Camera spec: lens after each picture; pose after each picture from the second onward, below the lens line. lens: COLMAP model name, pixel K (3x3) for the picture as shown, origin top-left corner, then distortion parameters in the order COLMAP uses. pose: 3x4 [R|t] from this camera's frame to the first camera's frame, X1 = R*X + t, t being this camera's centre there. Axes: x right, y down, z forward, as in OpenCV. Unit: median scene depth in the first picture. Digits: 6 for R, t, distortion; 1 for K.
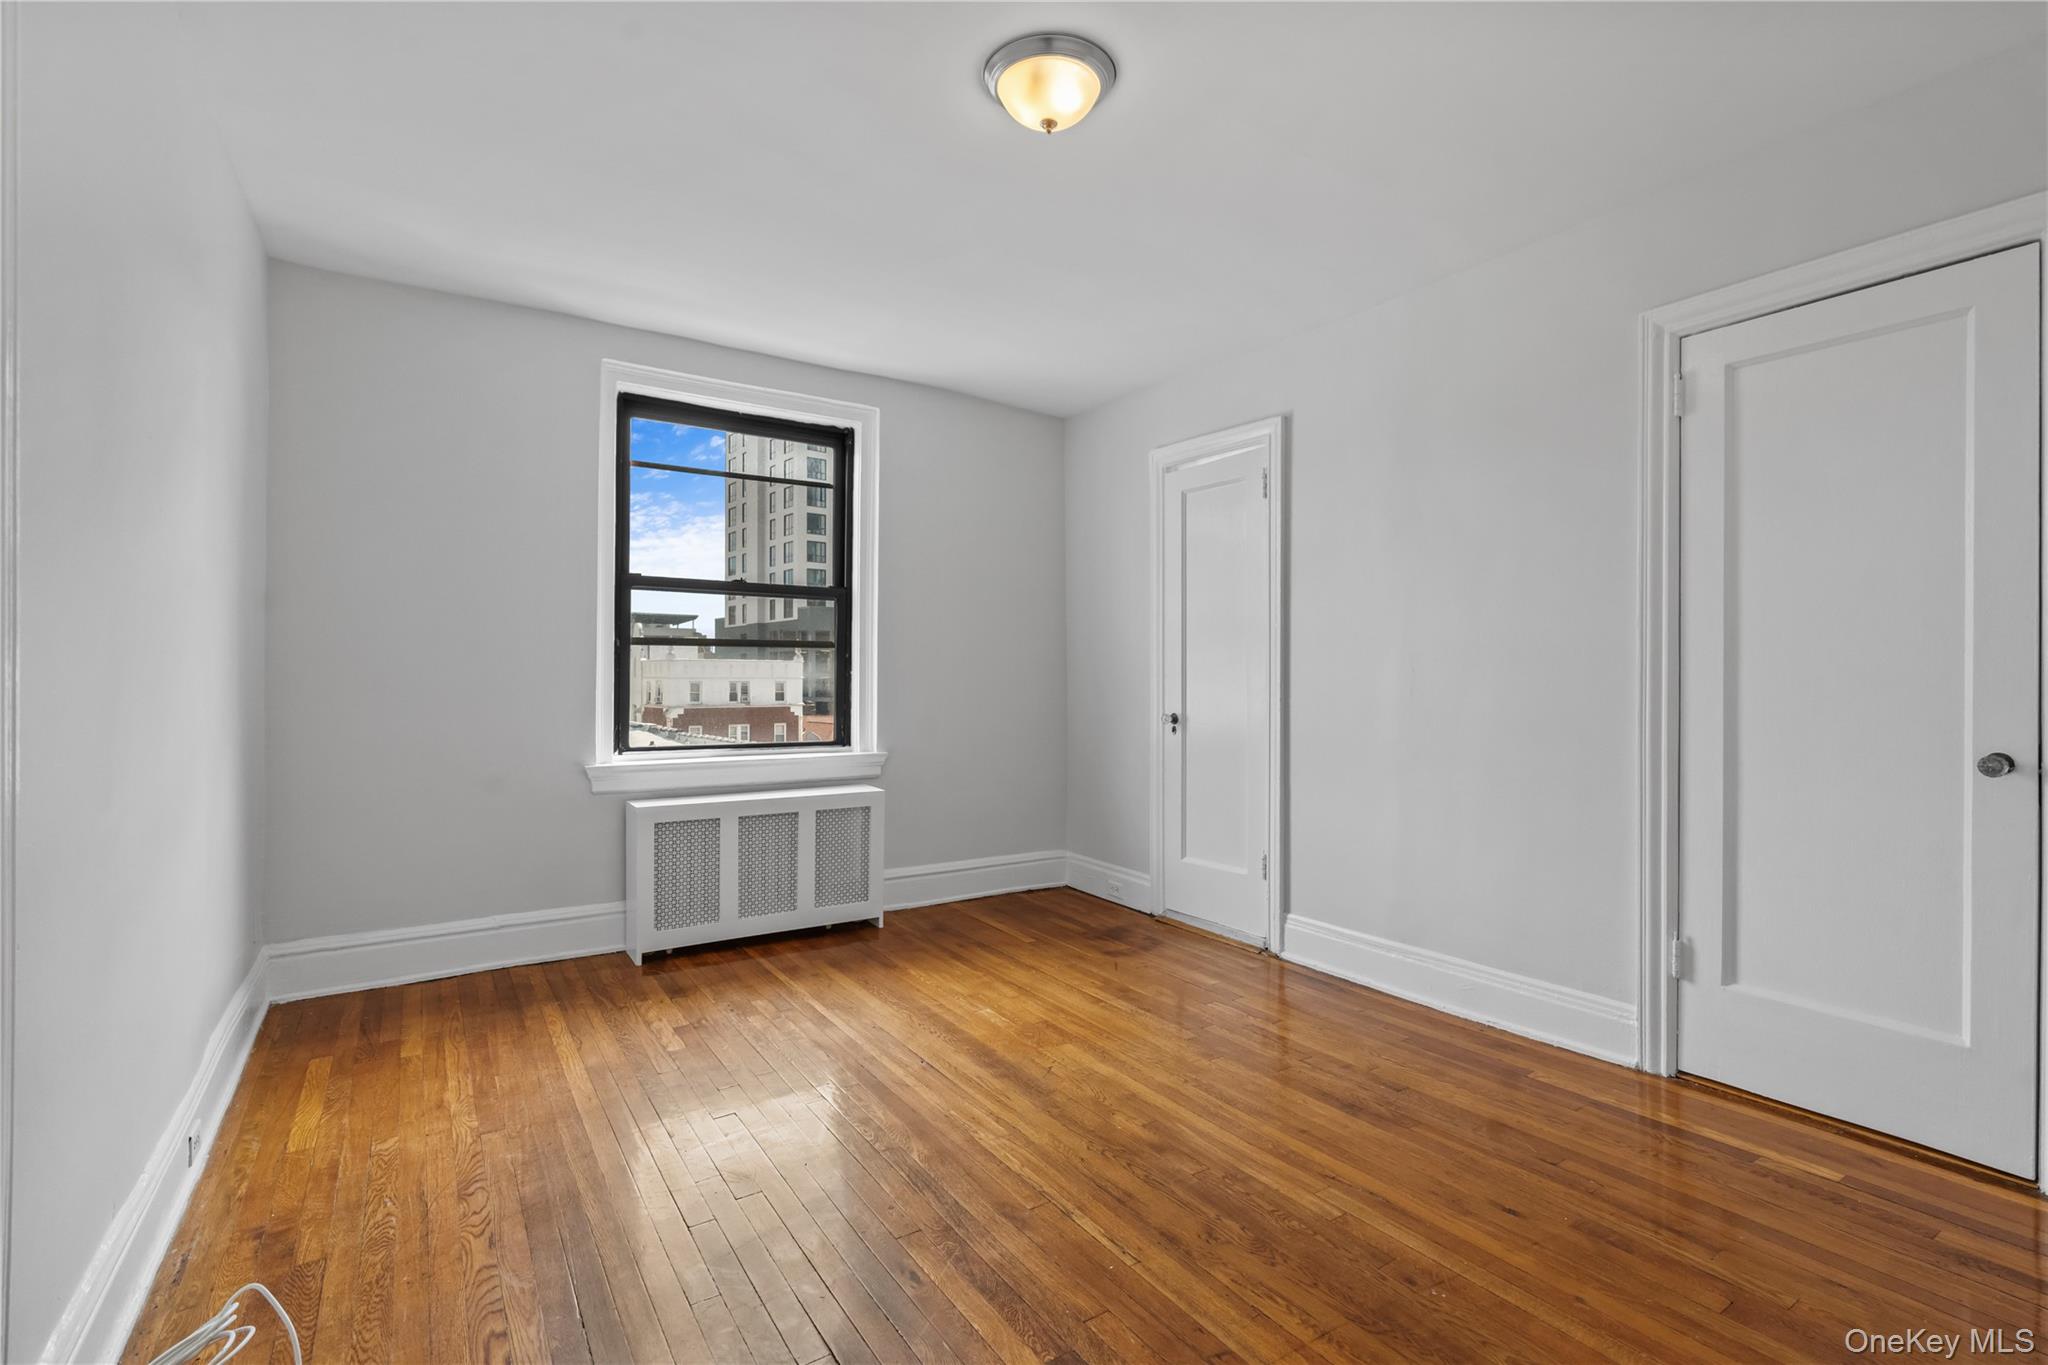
lens RADIAL K [[938.4, 0, 1022.2], [0, 938.4, 669.1], [0, 0, 1]] dist [-0.002749, -0.000293]
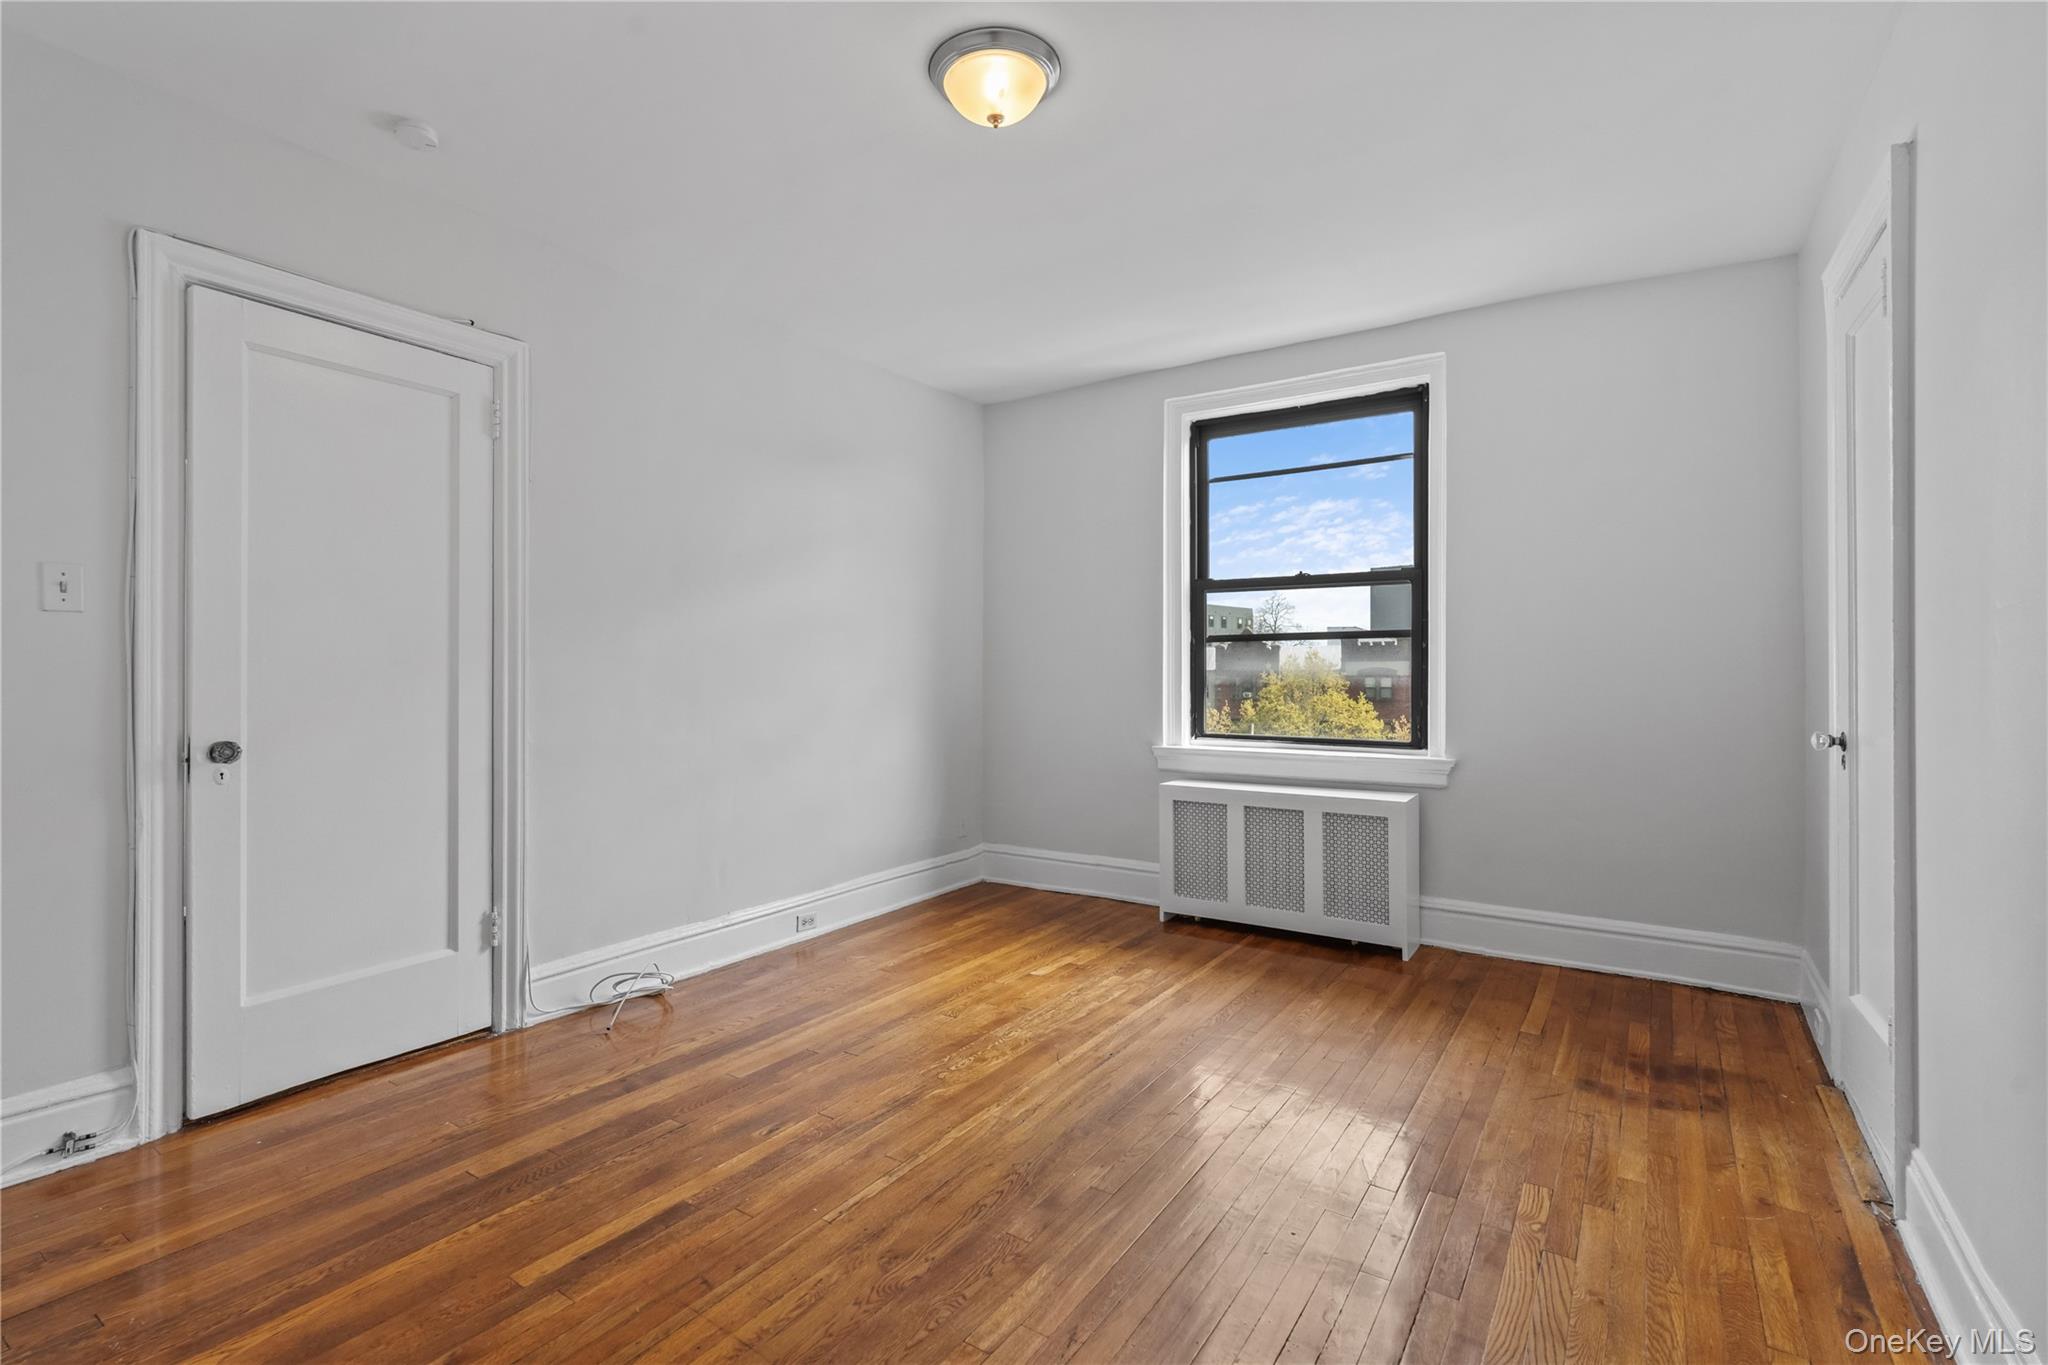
lens RADIAL K [[942.6, 0, 1015.7], [0, 942.6, 664.0], [0, 0, 1]] dist [0.001503, 0.000566]
pose [[0.370020, -0.012826, -0.928935, 0.580870], [0.015800, 0.999847, -0.007512, 0.004687], [0.928889, -0.011897, 0.370166, 0.389088]]
